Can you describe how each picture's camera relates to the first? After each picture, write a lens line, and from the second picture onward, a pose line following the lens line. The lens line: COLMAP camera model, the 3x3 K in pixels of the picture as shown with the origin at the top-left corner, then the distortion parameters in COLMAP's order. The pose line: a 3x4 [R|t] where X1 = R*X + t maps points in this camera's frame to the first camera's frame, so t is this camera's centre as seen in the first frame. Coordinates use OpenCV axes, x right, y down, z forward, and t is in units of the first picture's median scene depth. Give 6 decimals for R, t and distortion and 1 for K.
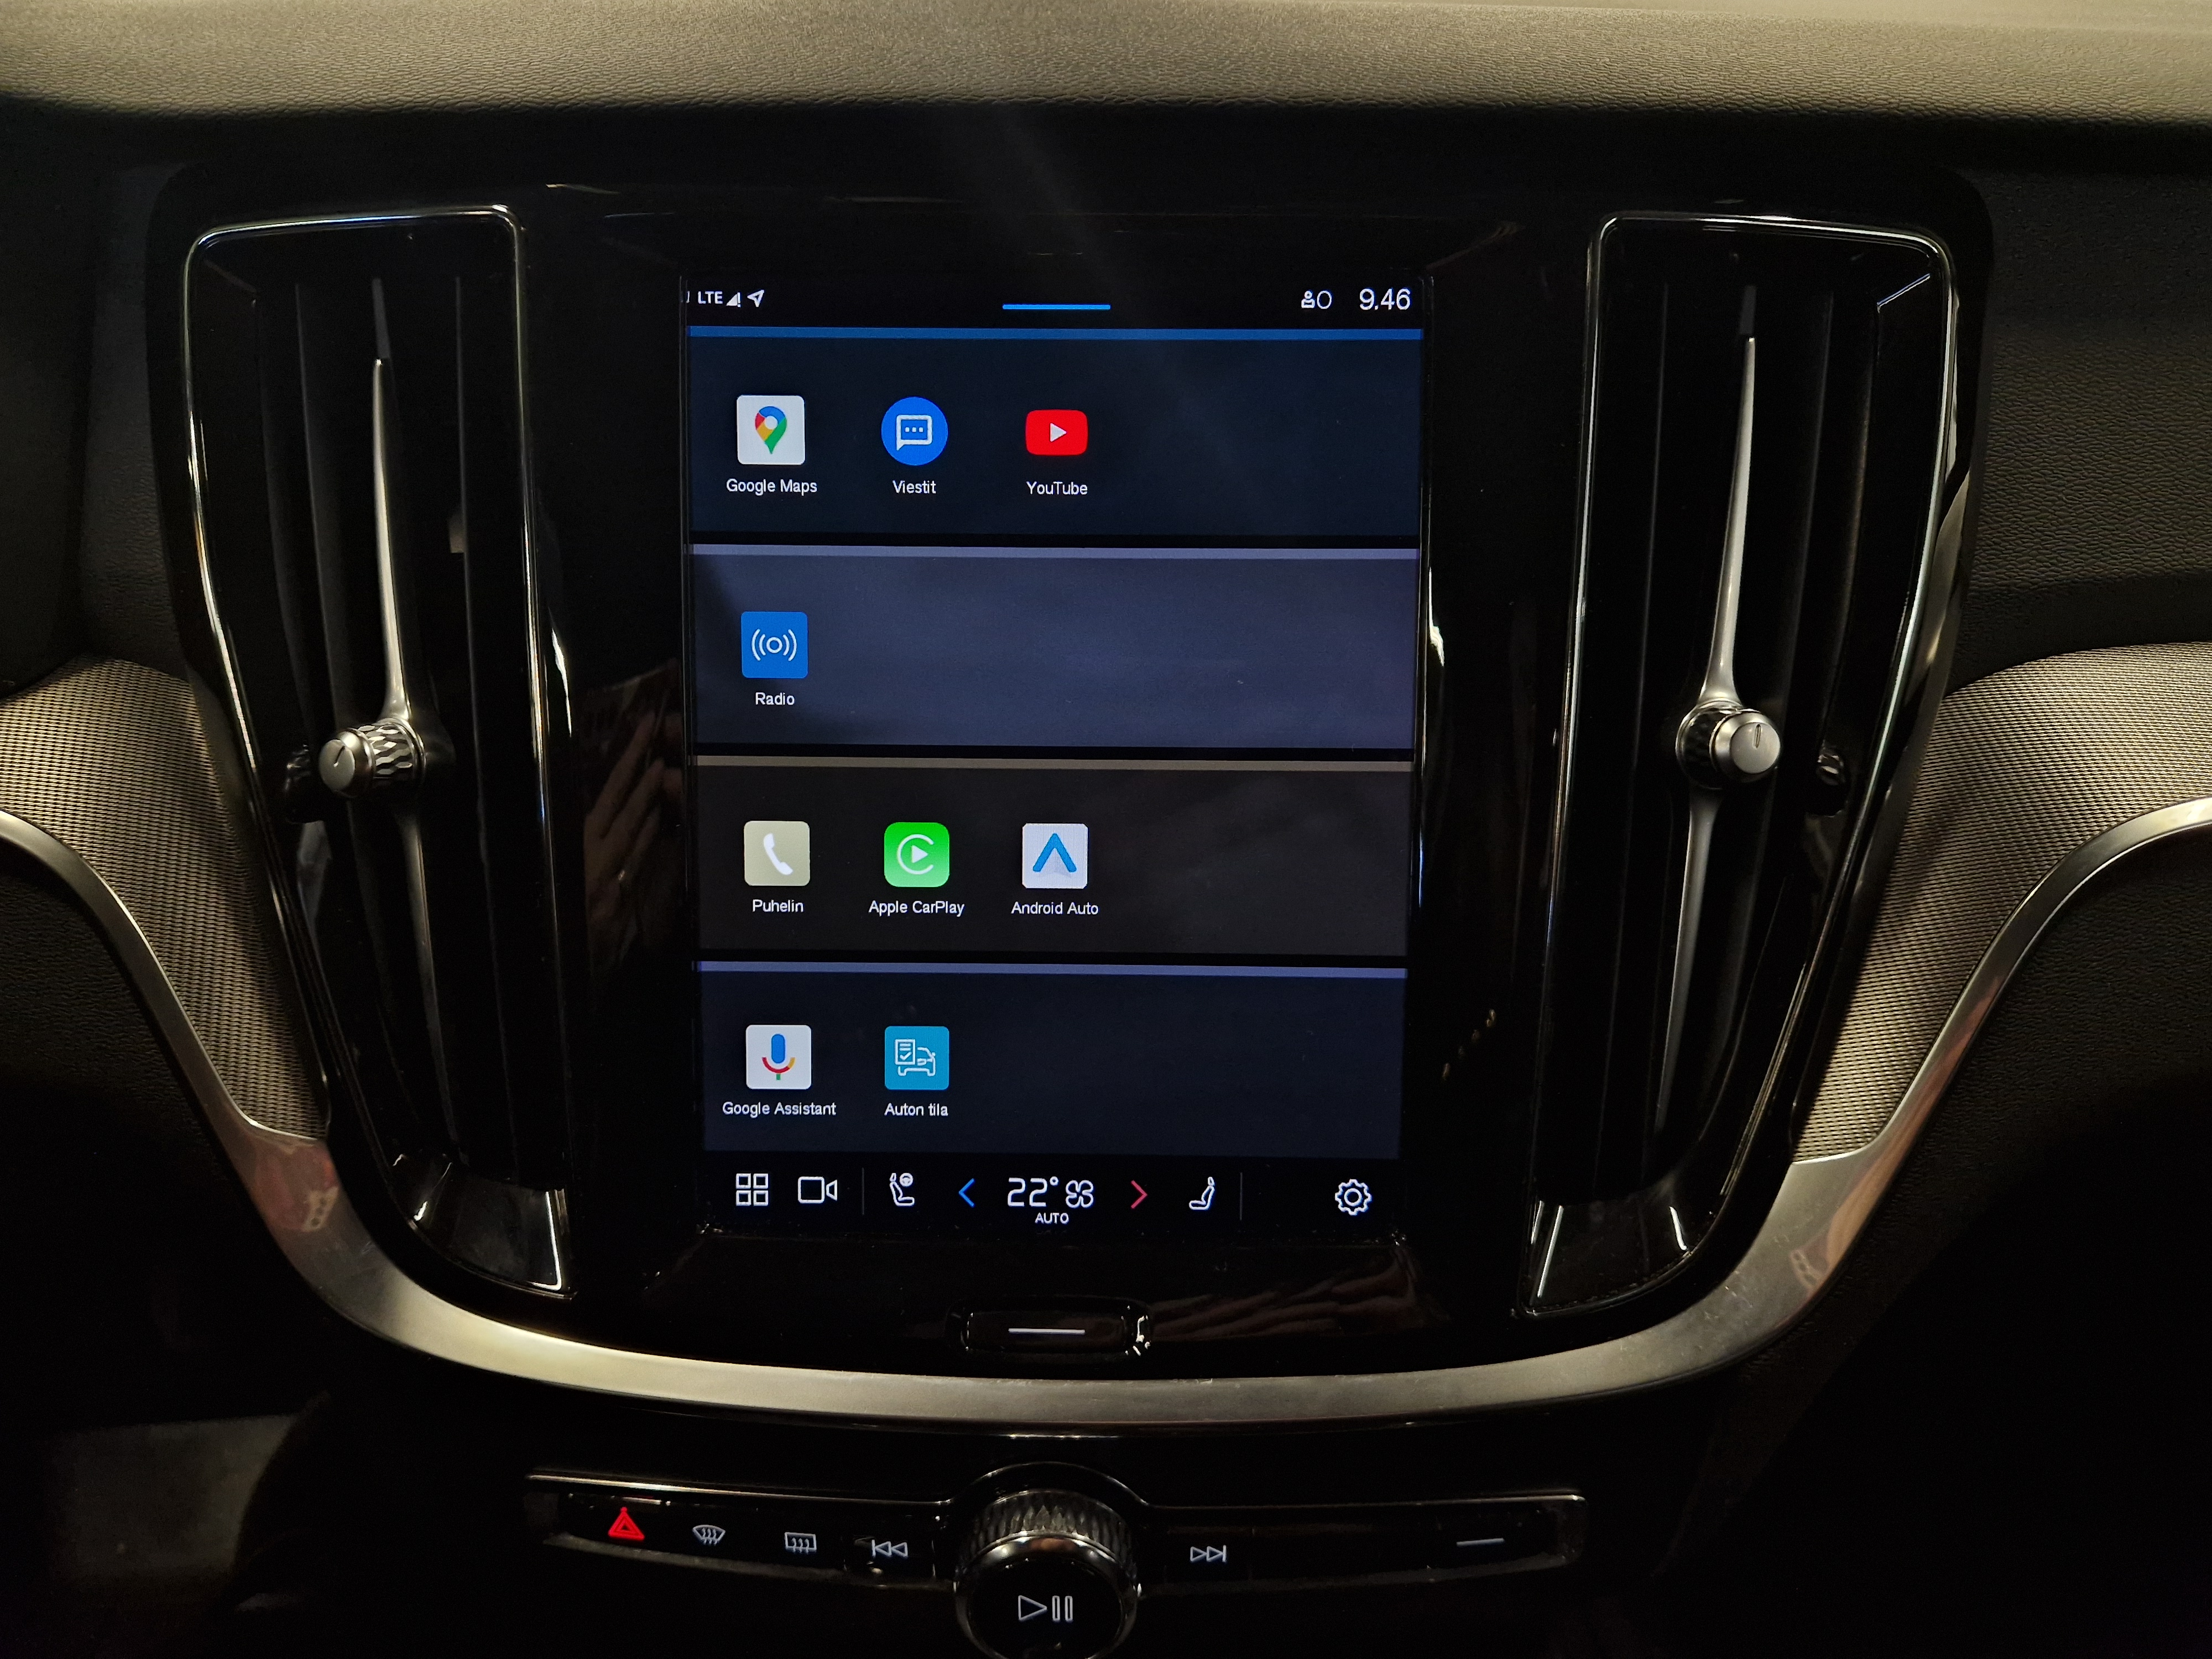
lens RADIAL K [[1456.1, 0, 1106.0], [0, 1456.1, 829.5], [0, 0, 1]] dist [0.034761, -0.028168]
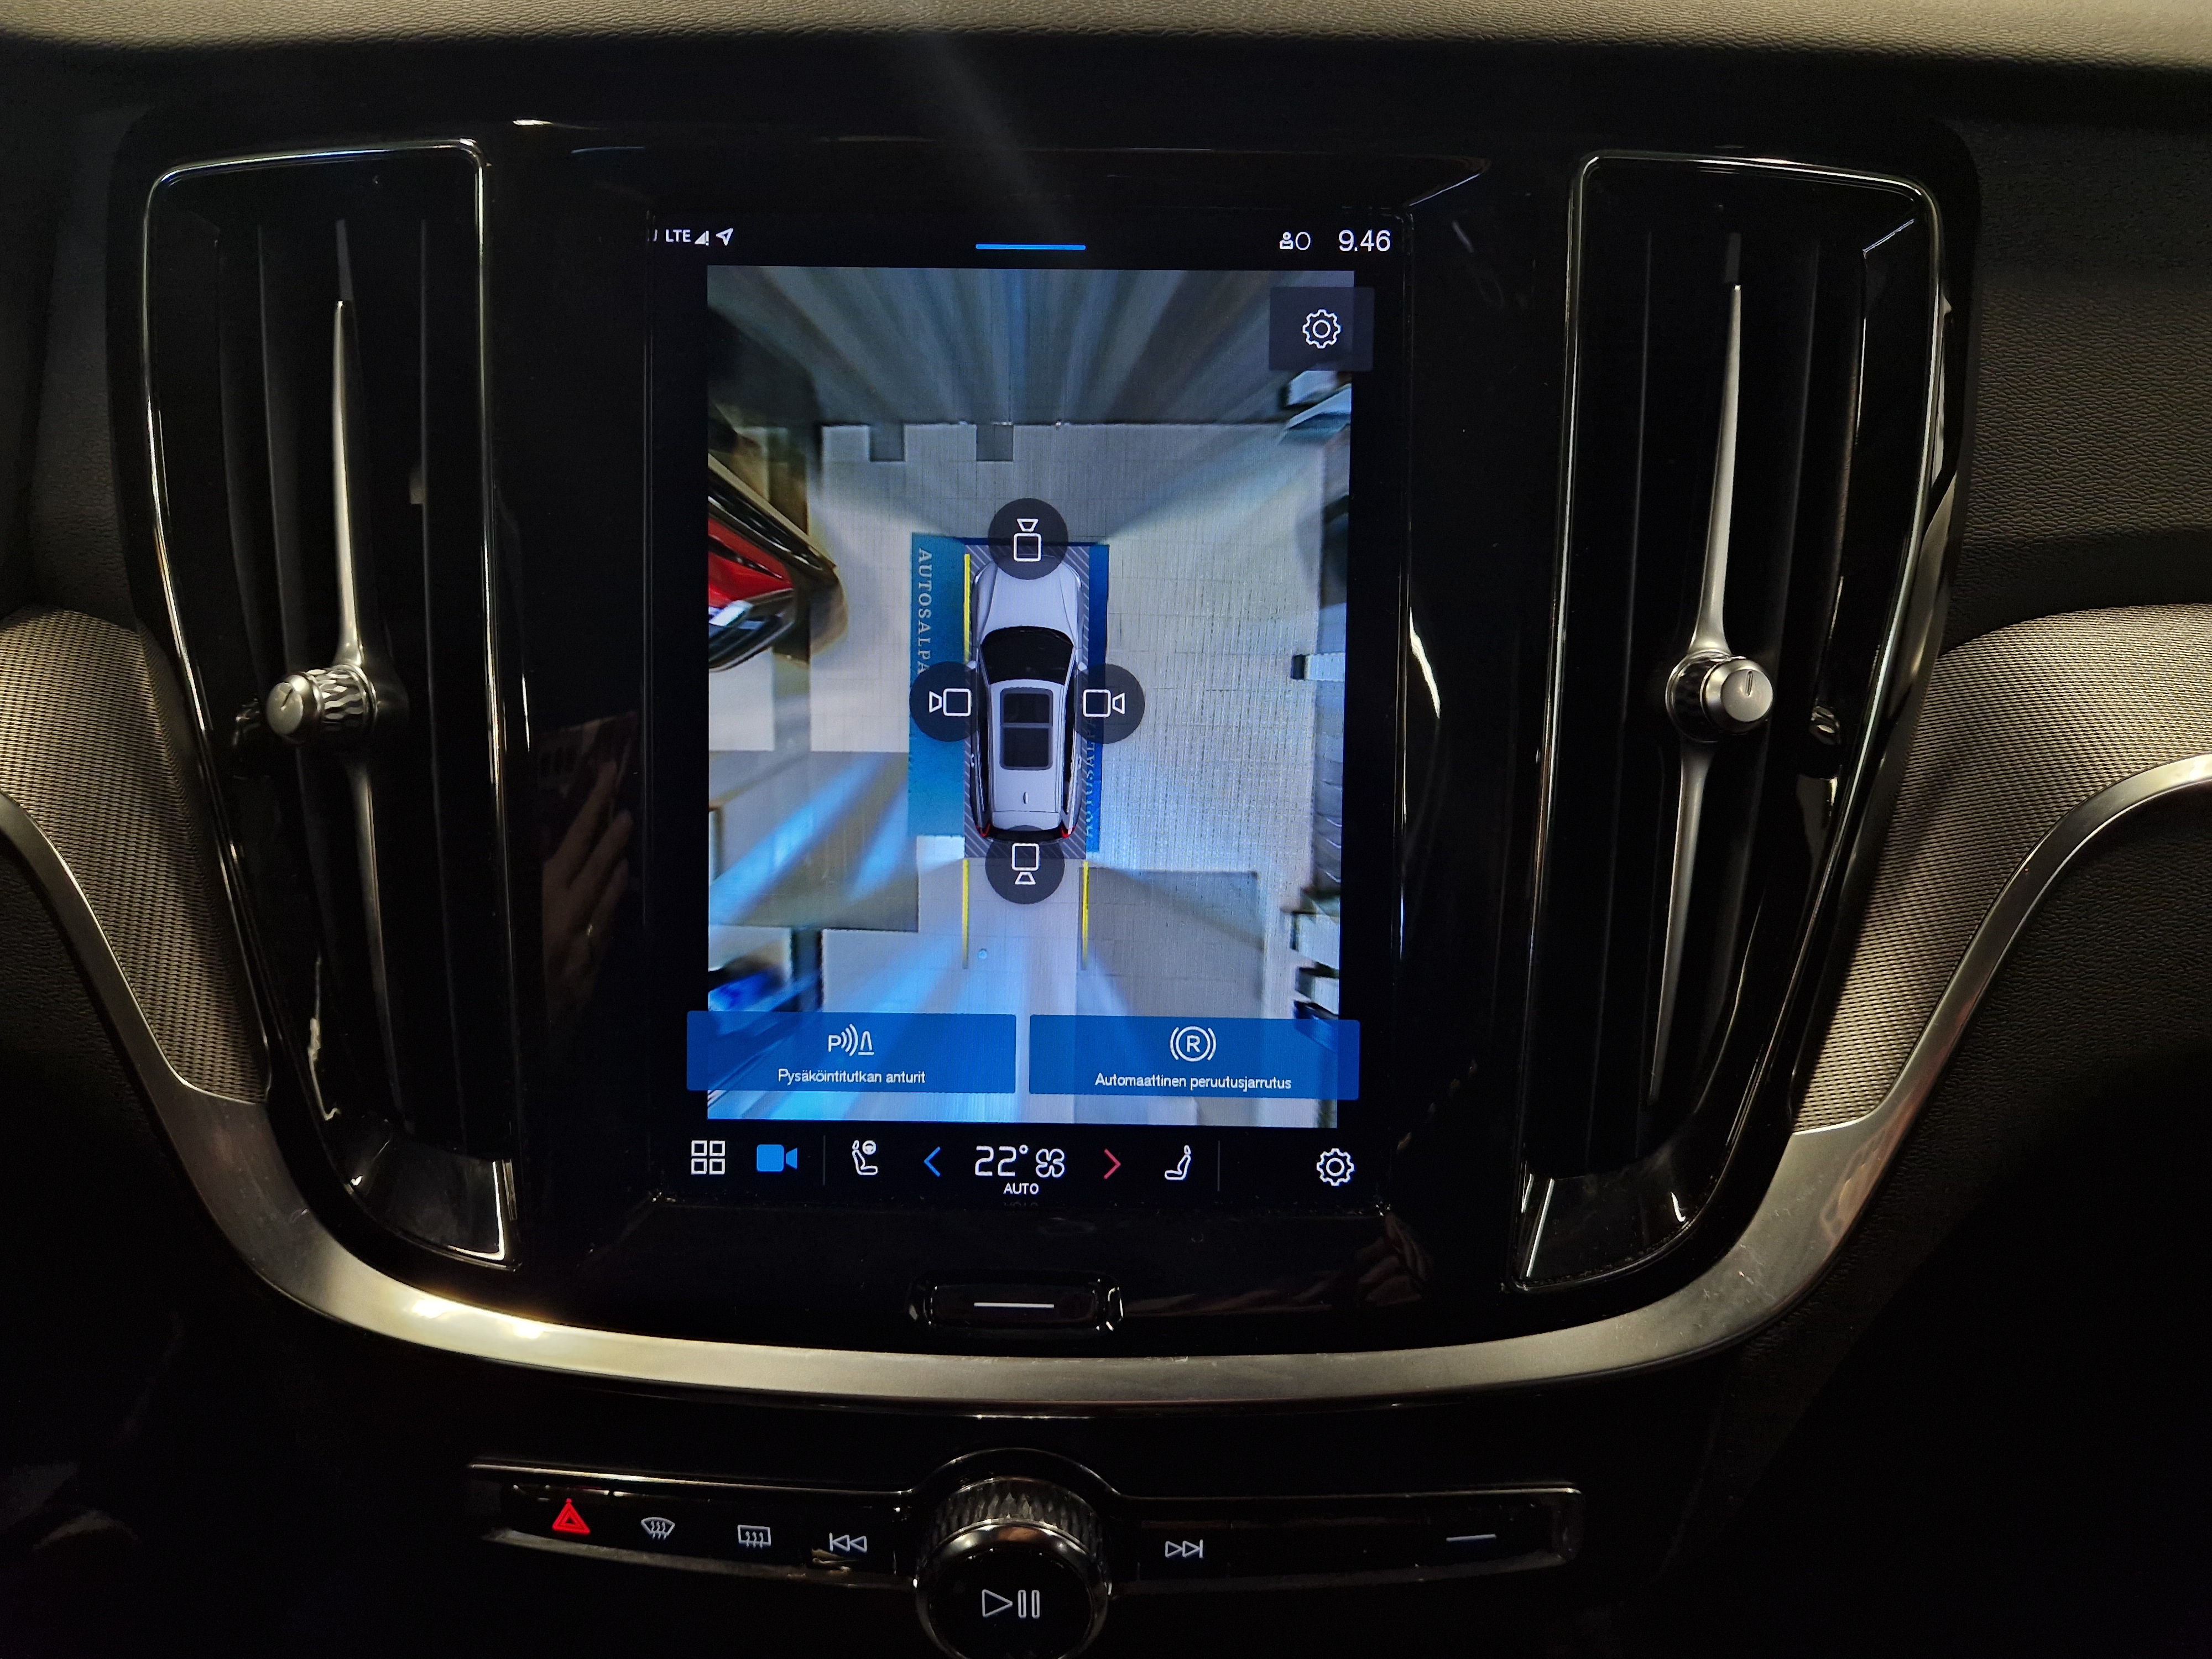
lens RADIAL K [[1456.1, 0, 1106.0], [0, 1456.1, 829.5], [0, 0, 1]] dist [0.034761, -0.028168]
pose [[0.999988, 0.004232, 0.002405, 0.015389], [-0.004120, 0.998985, -0.044866, 0.074167], [-0.002593, 0.044855, 0.998990, 0.033105]]
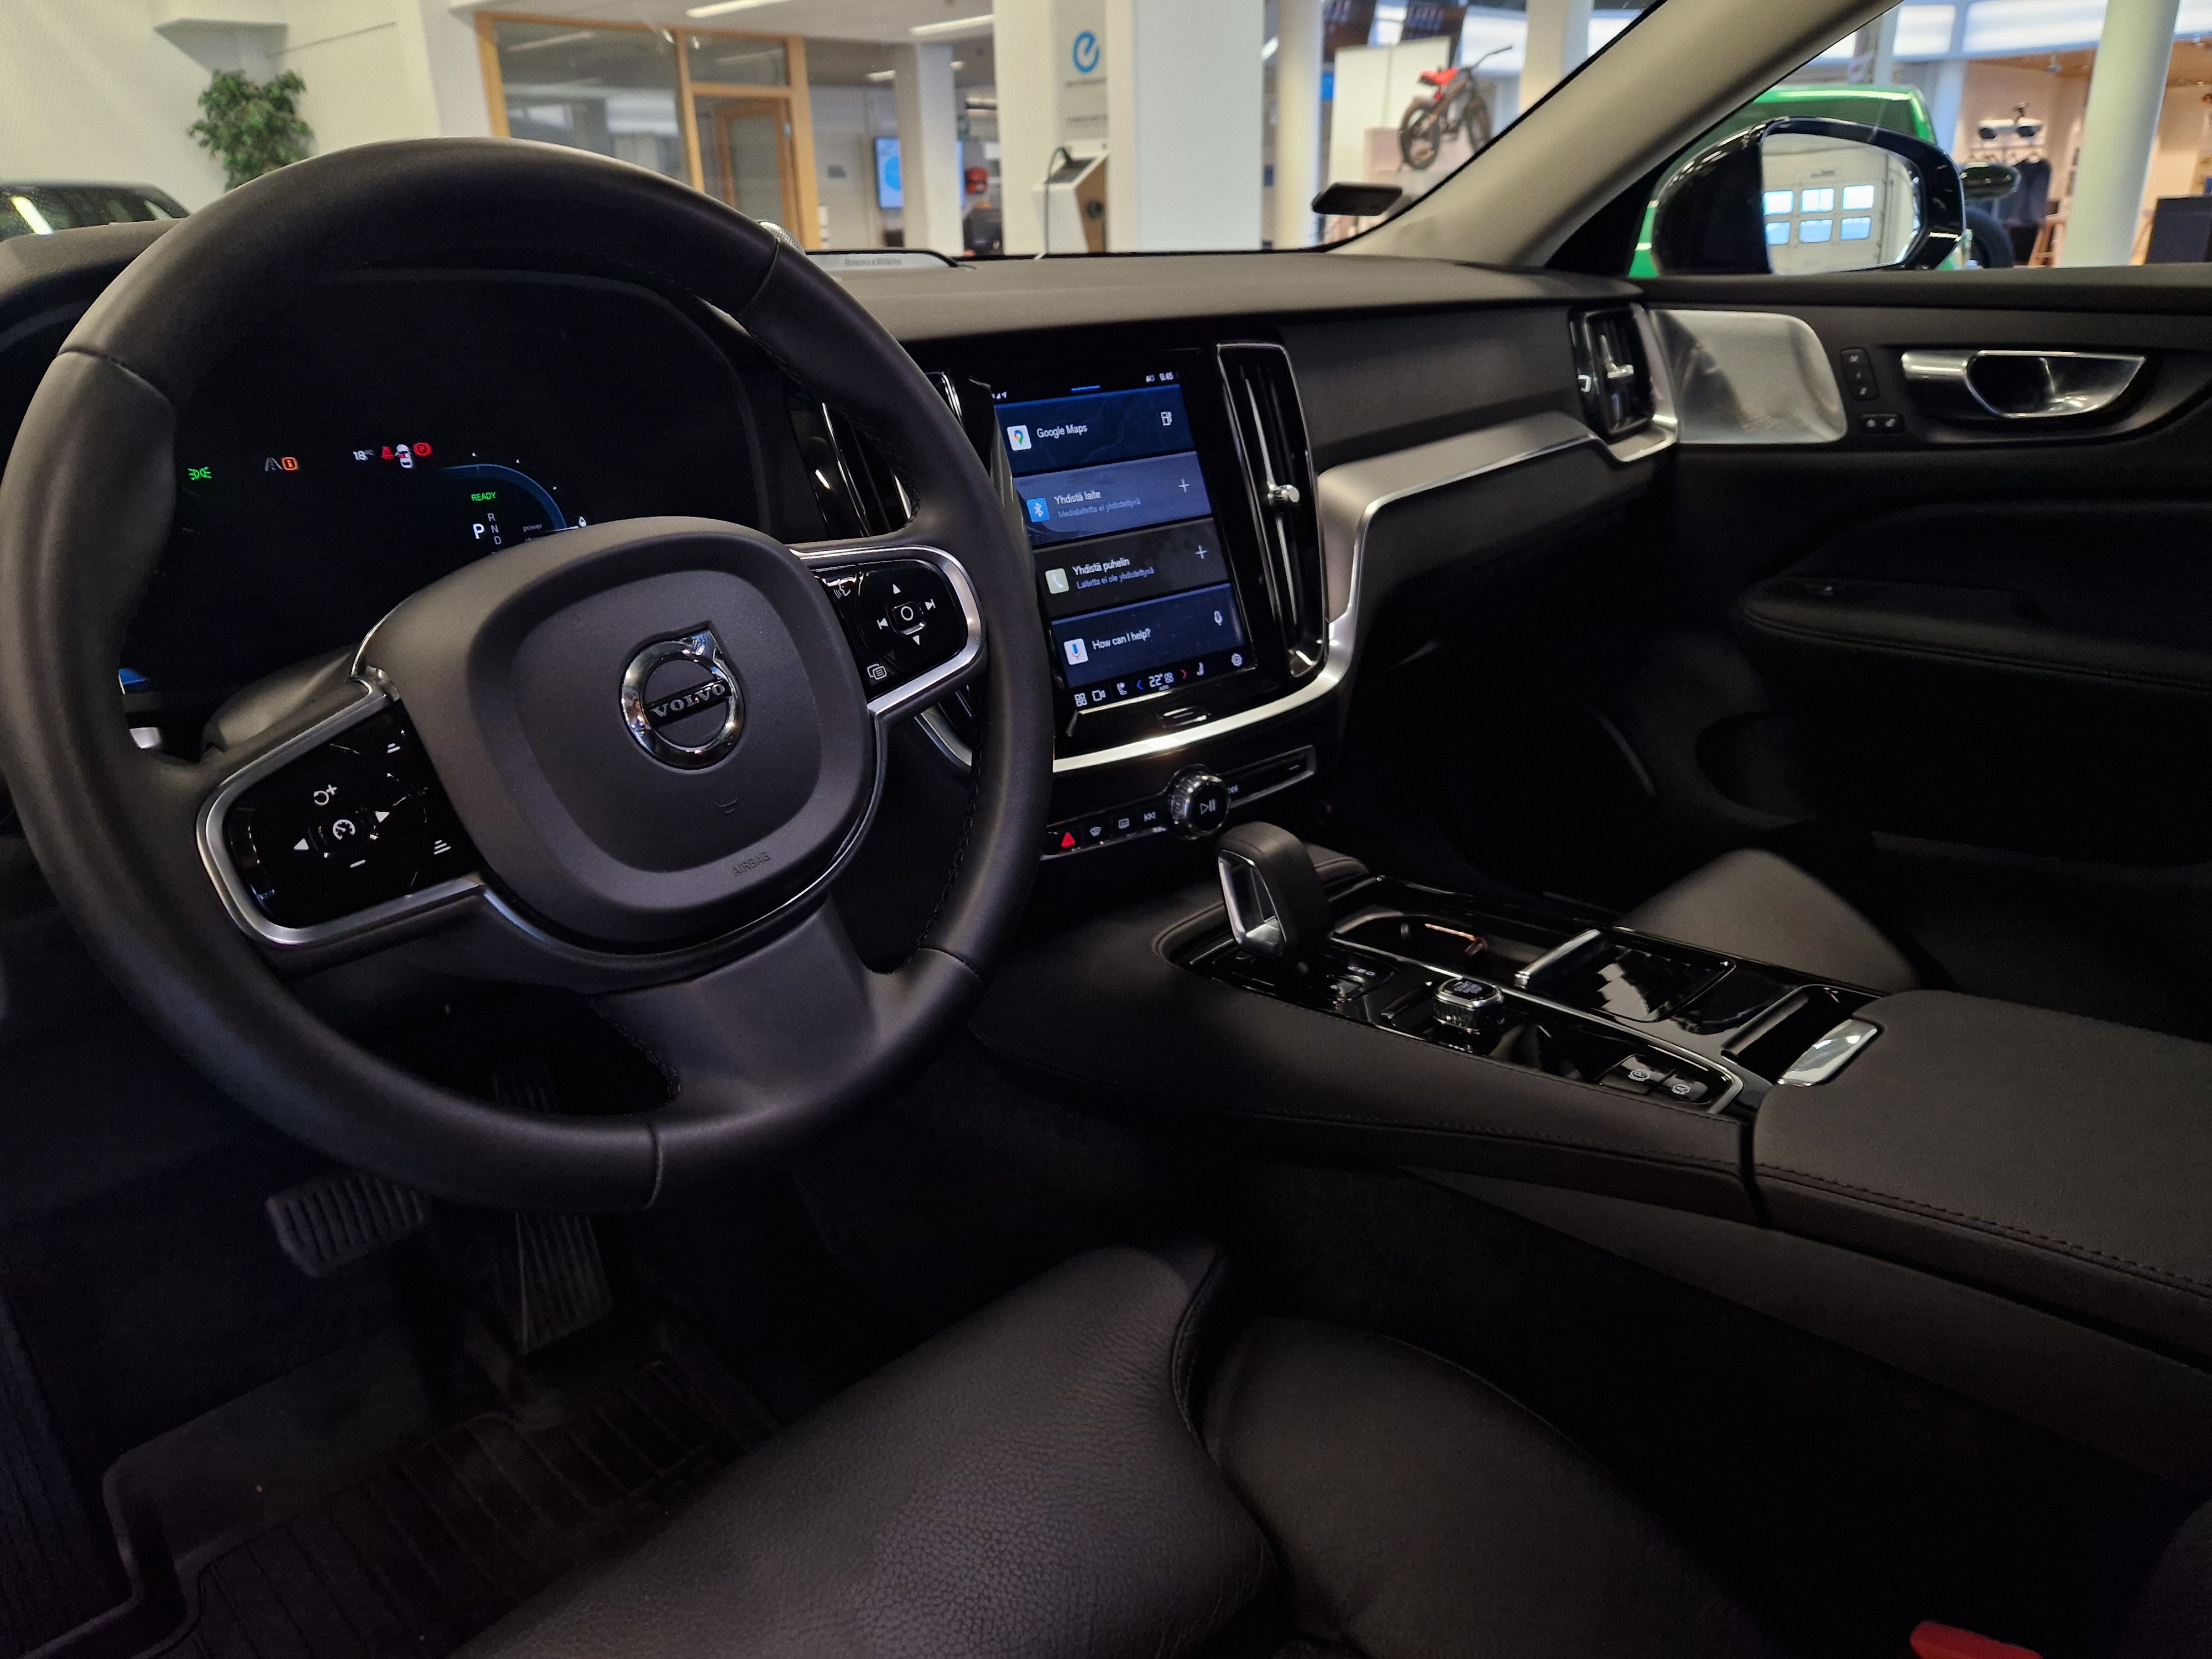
lens RADIAL K [[1456.1, 0, 1106.0], [0, 1456.1, 829.5], [0, 0, 1]] dist [0.034761, -0.028168]
pose [[0.776542, -0.262497, 0.572781, -1.883992], [0.309341, 0.950810, 0.016357, 0.454577], [-0.548900, 0.164483, 0.819545, -1.292281]]
